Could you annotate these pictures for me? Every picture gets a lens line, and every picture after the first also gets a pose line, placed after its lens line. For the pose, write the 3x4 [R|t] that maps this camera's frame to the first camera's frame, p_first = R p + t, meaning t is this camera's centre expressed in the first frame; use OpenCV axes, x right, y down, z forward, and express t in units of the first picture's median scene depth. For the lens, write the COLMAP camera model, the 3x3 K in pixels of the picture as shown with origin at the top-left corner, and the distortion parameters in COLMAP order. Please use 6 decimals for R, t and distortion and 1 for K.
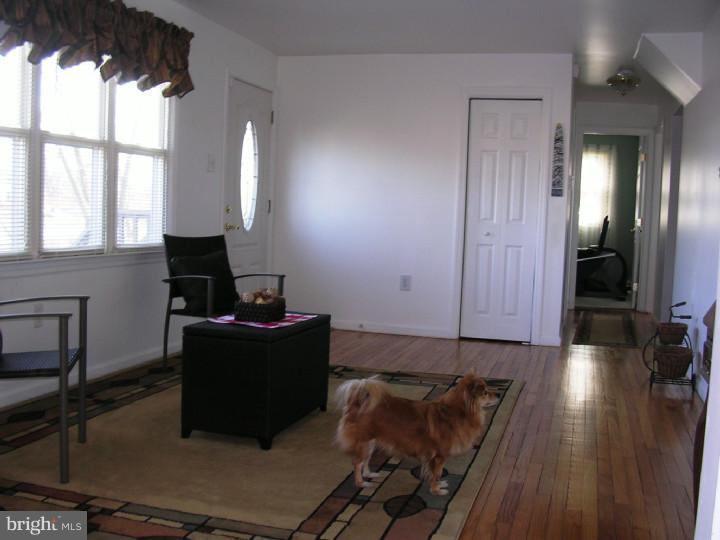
lens RADIAL K [[816.0, 0, 358.3], [0, 816.0, 271.0], [0, 0, 1]] dist [-0.167821, 0.057846]
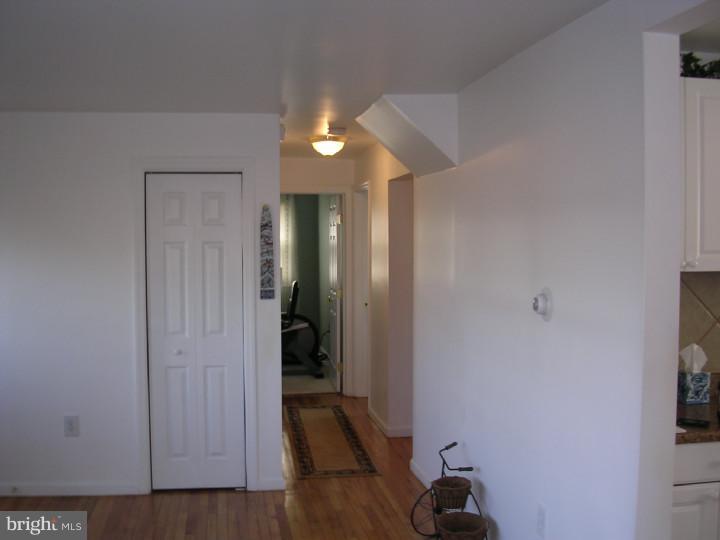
lens RADIAL K [[816.0, 0, 358.3], [0, 816.0, 271.0], [0, 0, 1]] dist [-0.167821, 0.057846]
pose [[0.907325, -0.059996, 0.416127, 0.003304], [0.069760, 0.997529, -0.008283, -0.104049], [-0.414602, 0.036545, 0.909269, 0.251090]]
